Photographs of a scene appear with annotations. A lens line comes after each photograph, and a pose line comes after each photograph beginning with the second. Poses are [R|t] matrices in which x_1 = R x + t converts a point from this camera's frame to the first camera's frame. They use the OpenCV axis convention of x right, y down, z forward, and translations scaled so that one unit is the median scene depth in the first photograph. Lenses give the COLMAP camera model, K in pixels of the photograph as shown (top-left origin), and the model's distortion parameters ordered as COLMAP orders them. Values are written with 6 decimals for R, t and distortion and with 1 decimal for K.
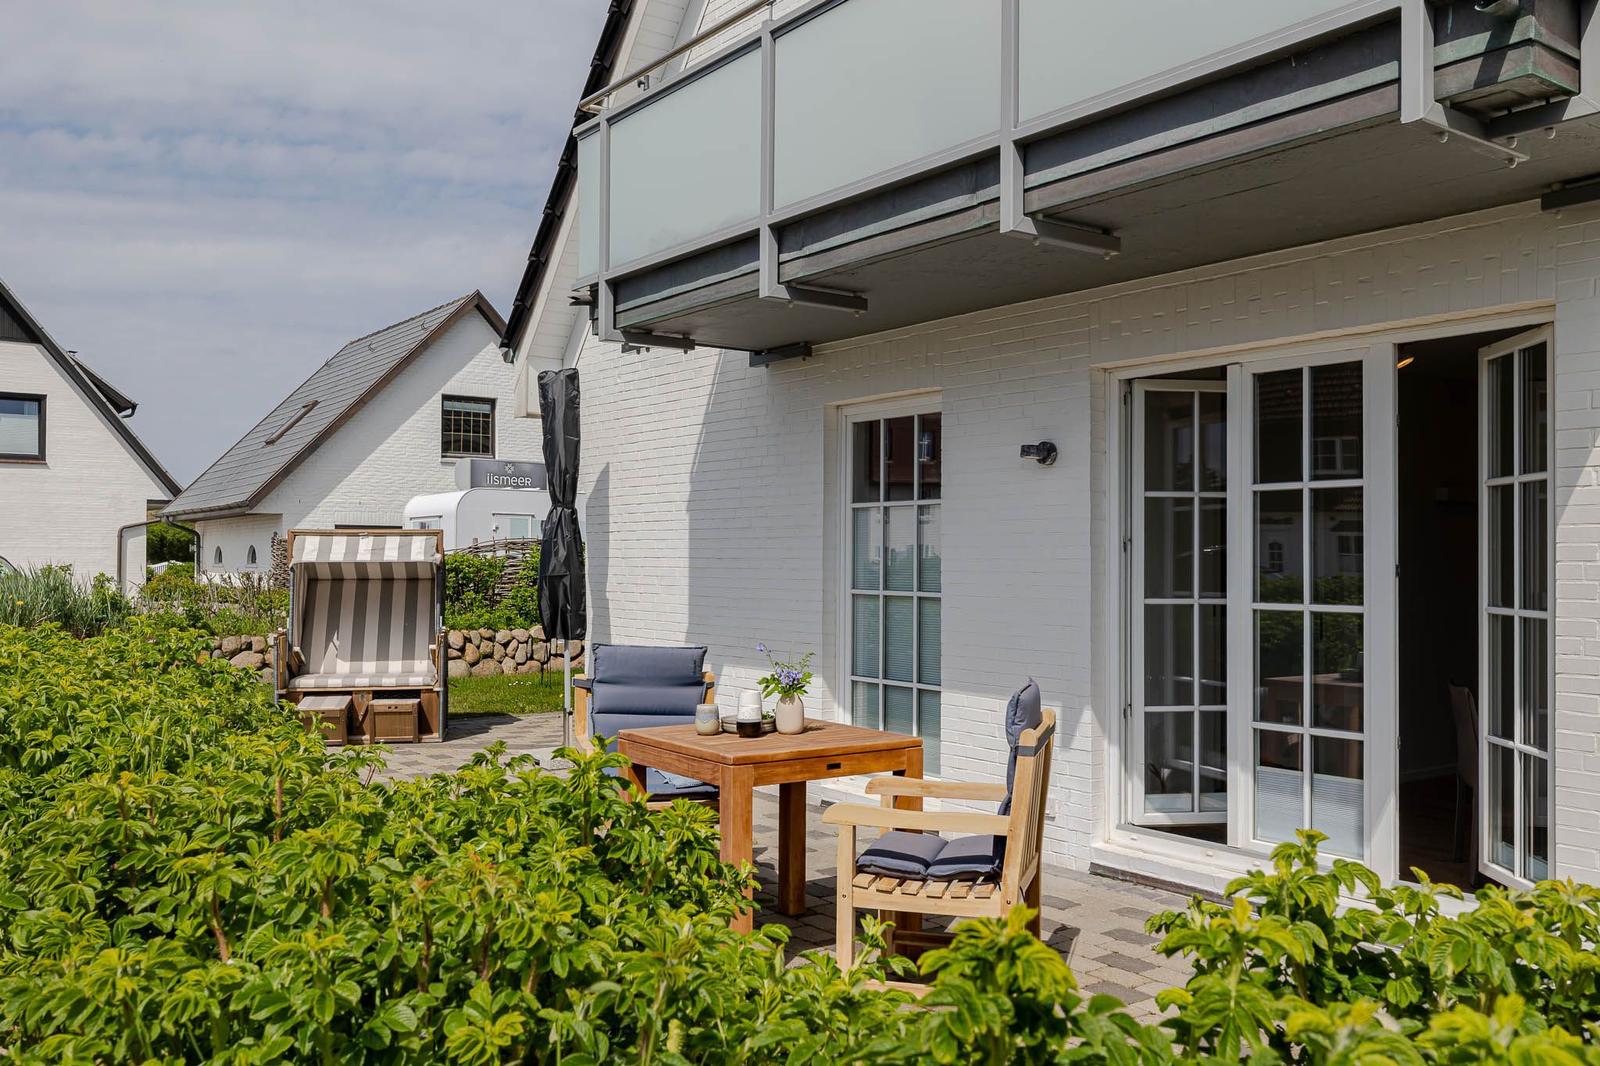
lens RADIAL K [[1372.0, 0, 801.2], [0, 1372.0, 535.1], [0, 0, 1]] dist [-0.001559, -0.002058]
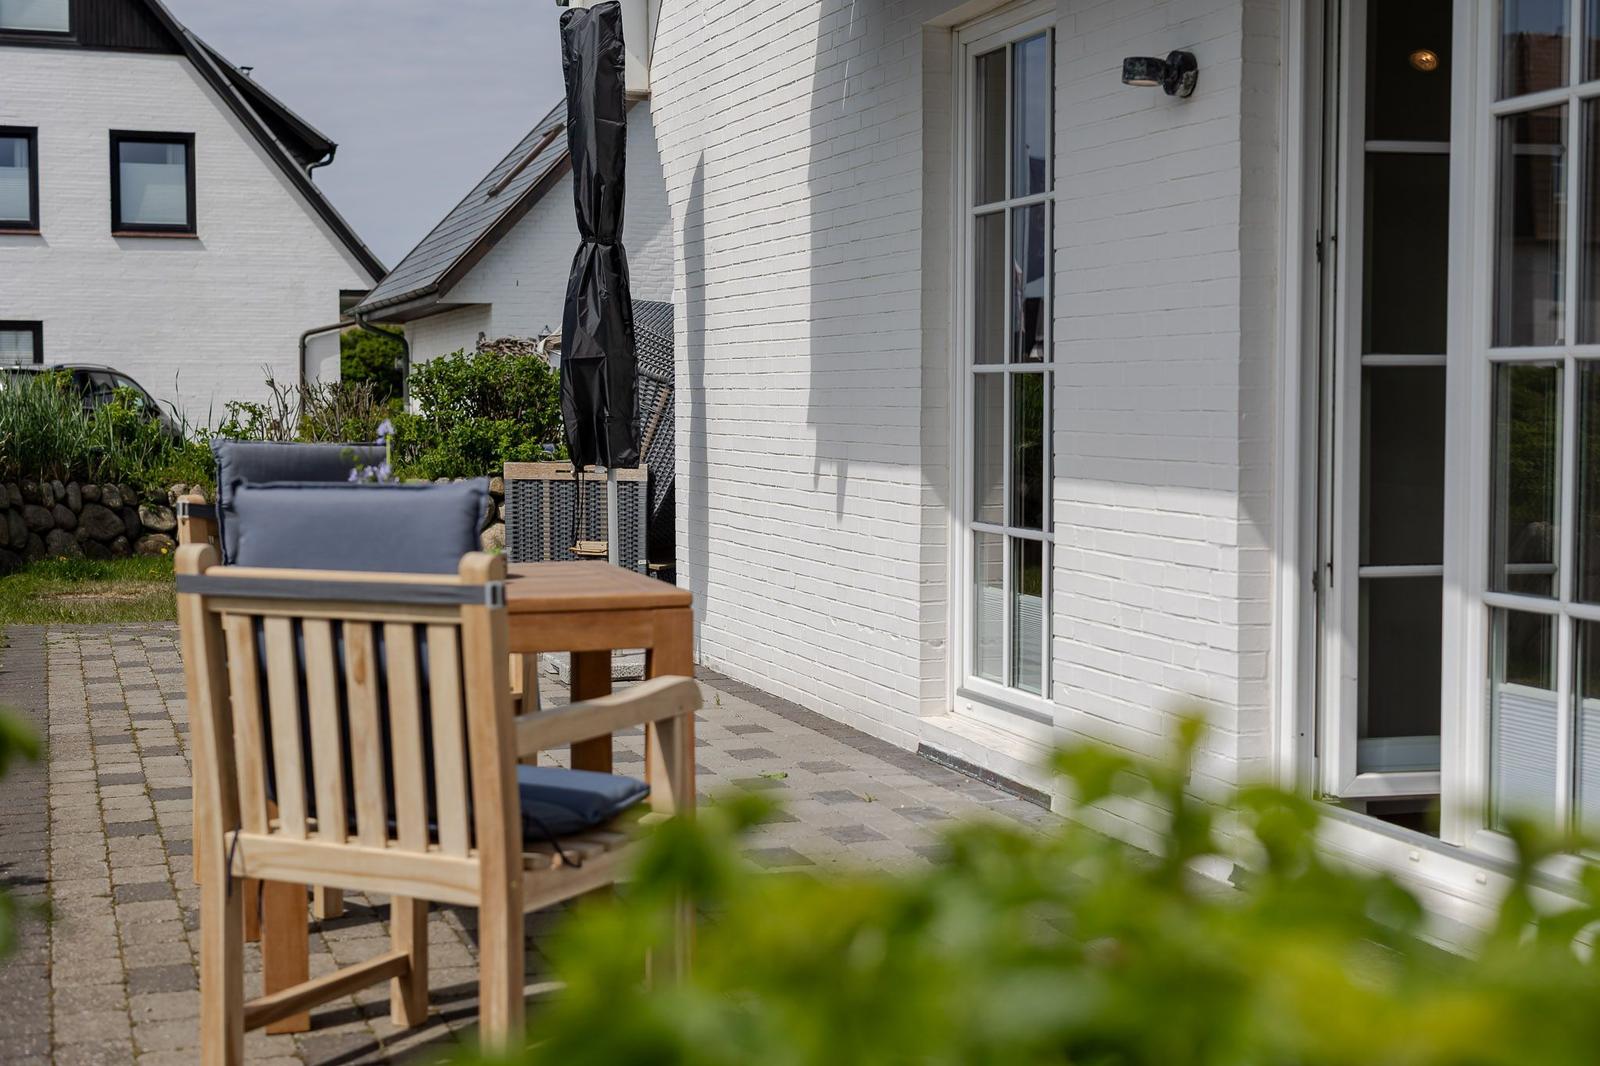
lens RADIAL K [[2280.6, 0, 789.3], [0, 2280.6, 533.2], [0, 0, 1]] dist [0.002845, 0.035093]
pose [[0.952252, 0.013079, -0.305034, 0.202225], [0.010840, 0.997004, 0.076589, 0.029696], [0.305122, -0.076239, 0.949257, 0.089894]]
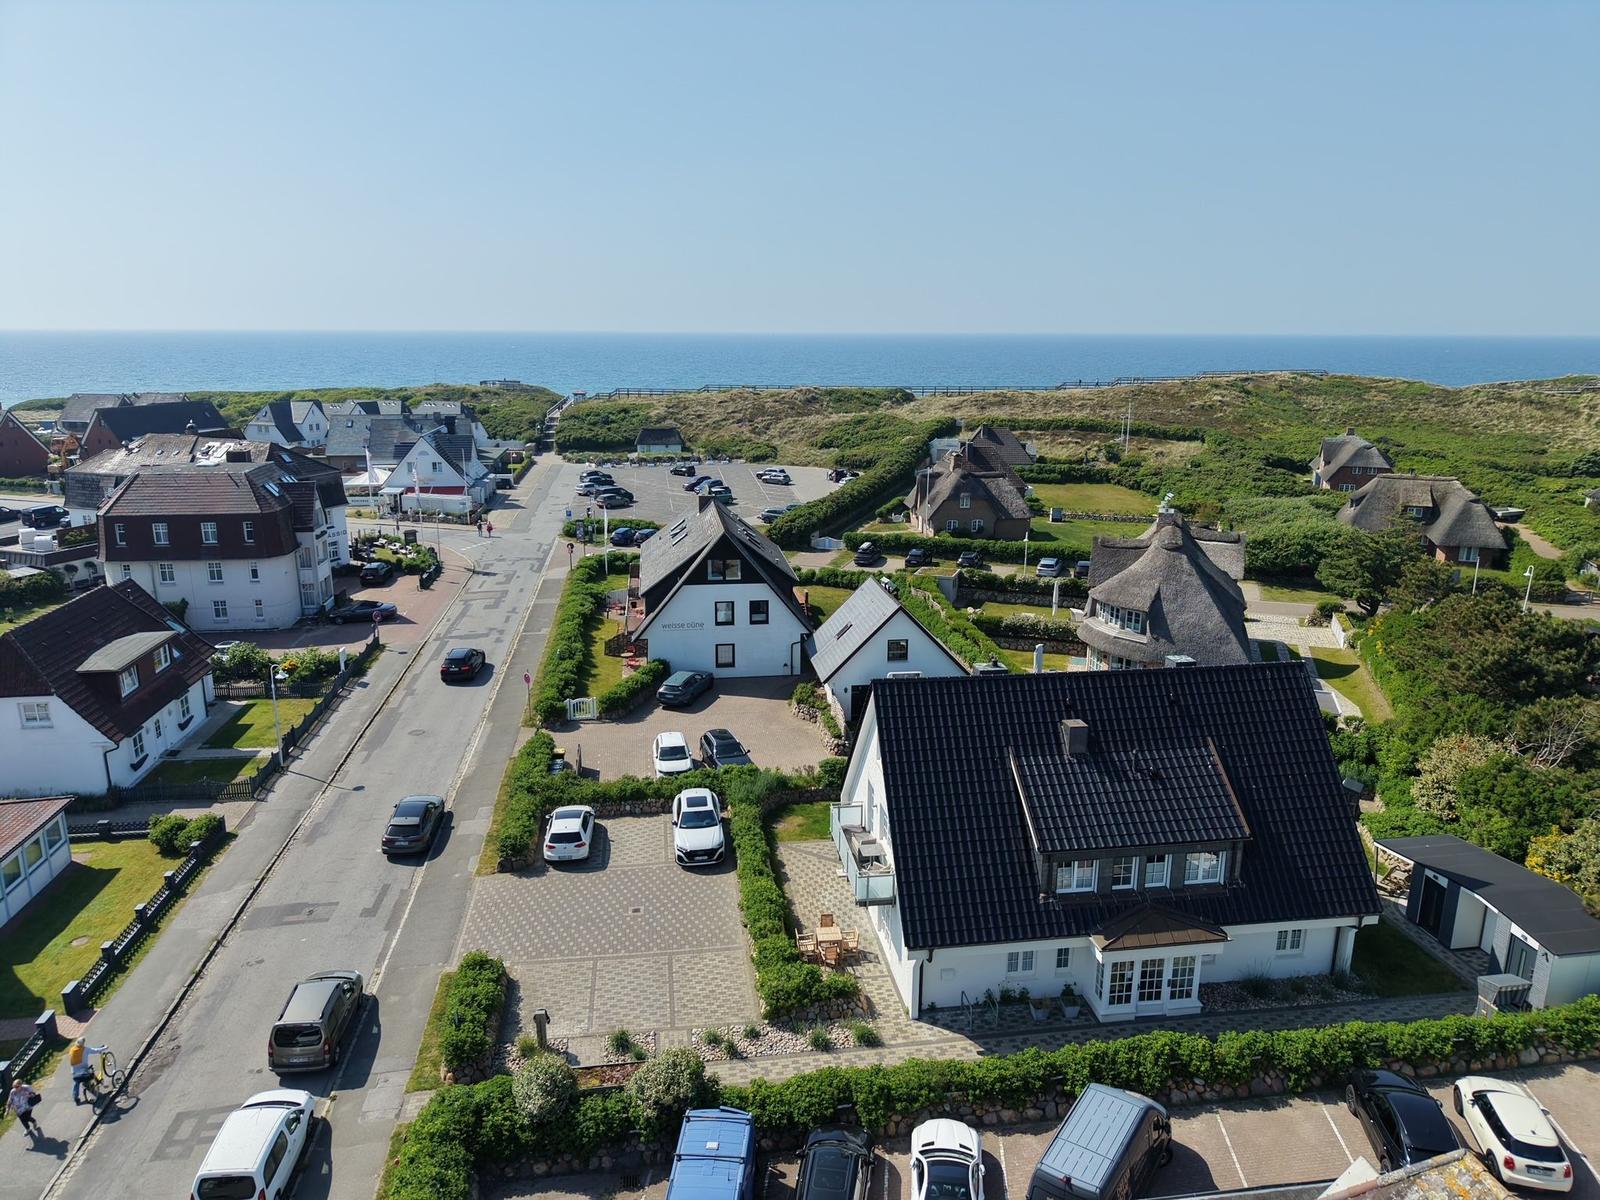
lens RADIAL K [[1032.5, 0, 798.3], [0, 1032.5, 603.1], [0, 0, 1]] dist [0.063196, -0.054198]
pose [[0.884781, 0.115694, -0.451417, 1.408049], [0.006275, 0.965646, 0.259784, -1.928288], [0.465964, -0.232685, 0.853660, -2.353246]]
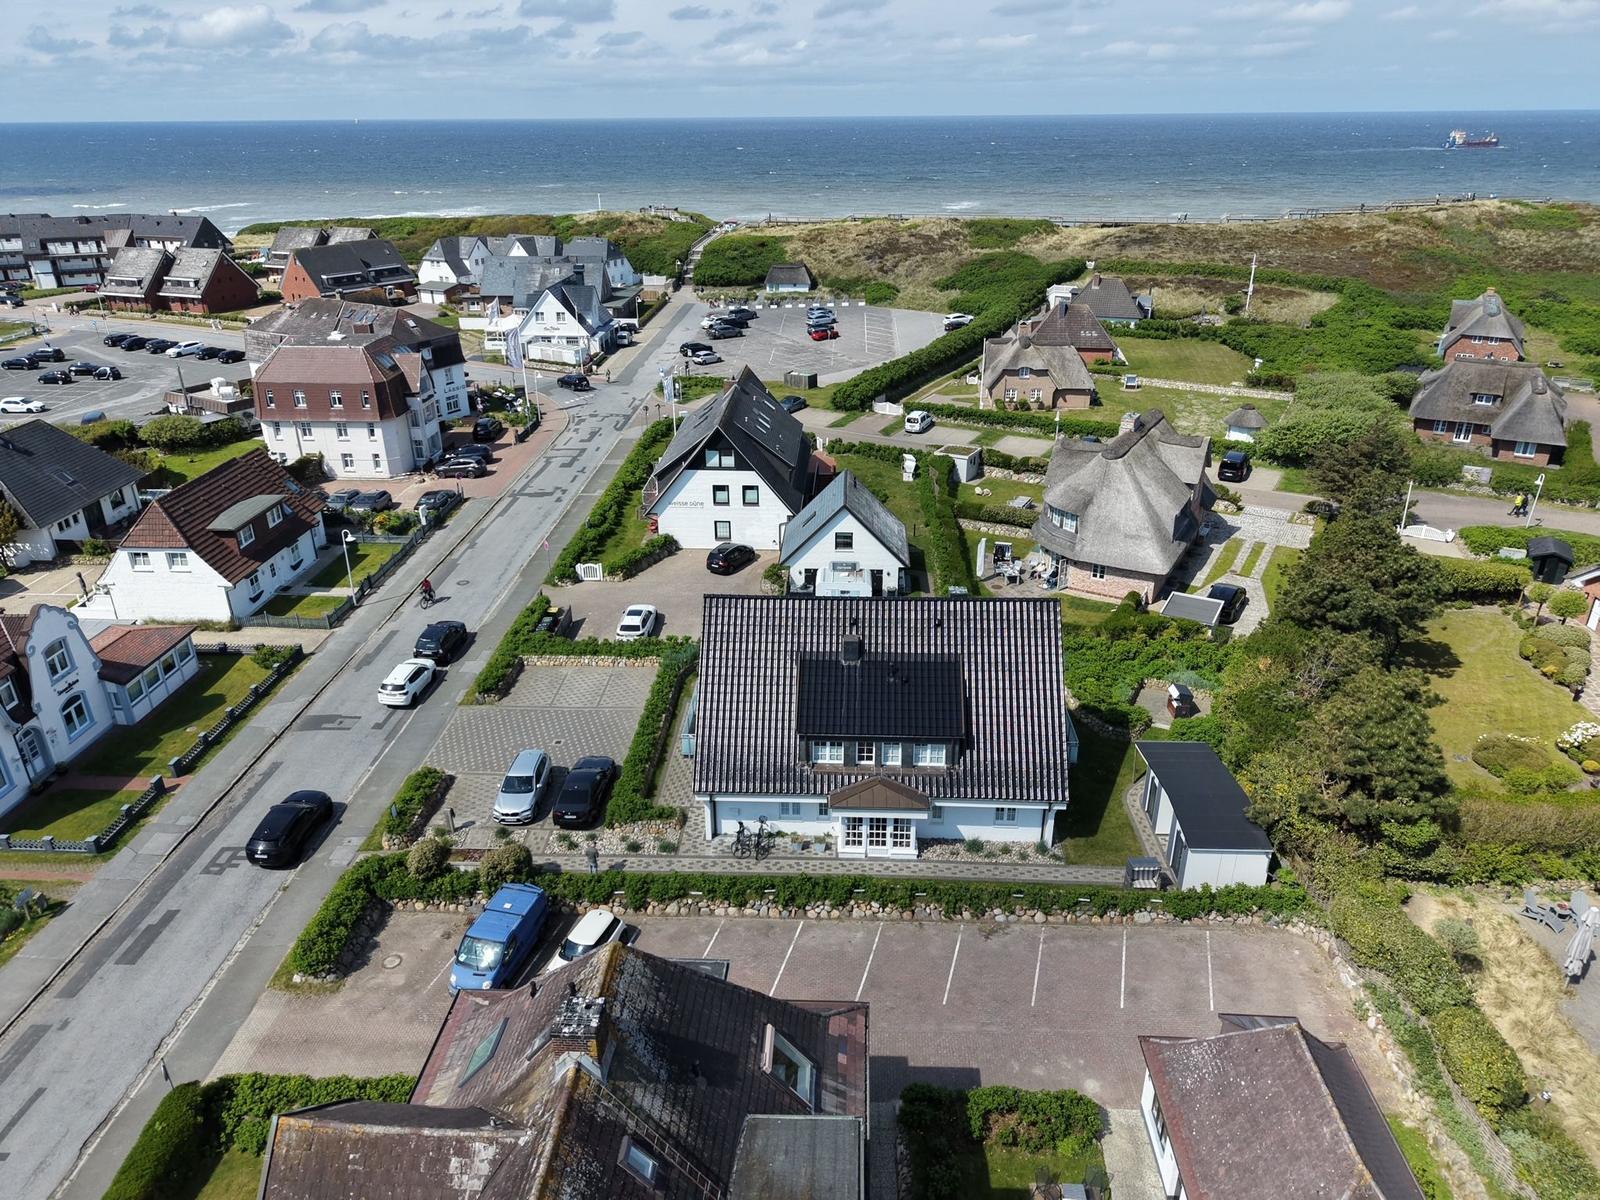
lens RADIAL K [[1032.5, 0, 798.3], [0, 1032.5, 603.1], [0, 0, 1]] dist [0.063196, -0.054198]
pose [[0.779713, 0.253183, -0.572665, 3.015778], [0.019923, 0.904106, 0.426843, -2.668654], [0.625819, -0.344224, 0.699900, -2.265822]]
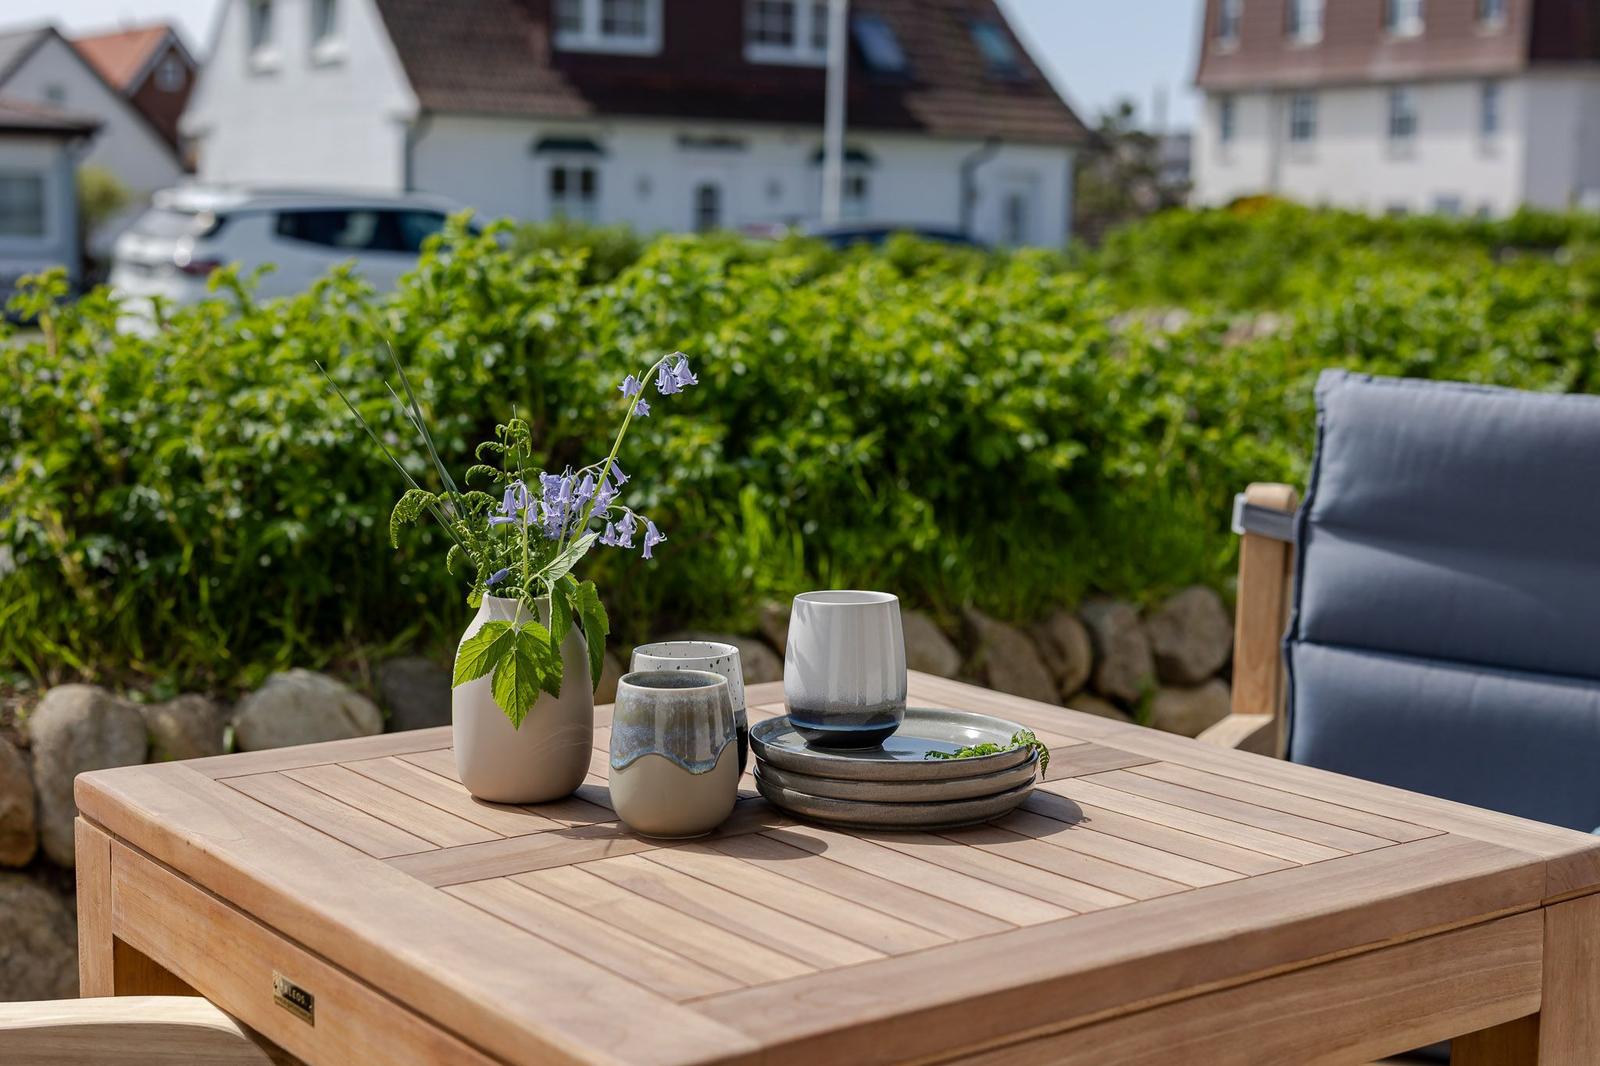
lens RADIAL K [[2336.1, 0, 799.1], [0, 2336.1, 534.0], [0, 0, 1]] dist [-0.033333, -0.094207]
pose [[0.010265, 0.122943, -0.992361, 0.147706], [0.008917, 0.992362, 0.123036, 0.033867], [0.999908, -0.010112, 0.009091, 0.546273]]
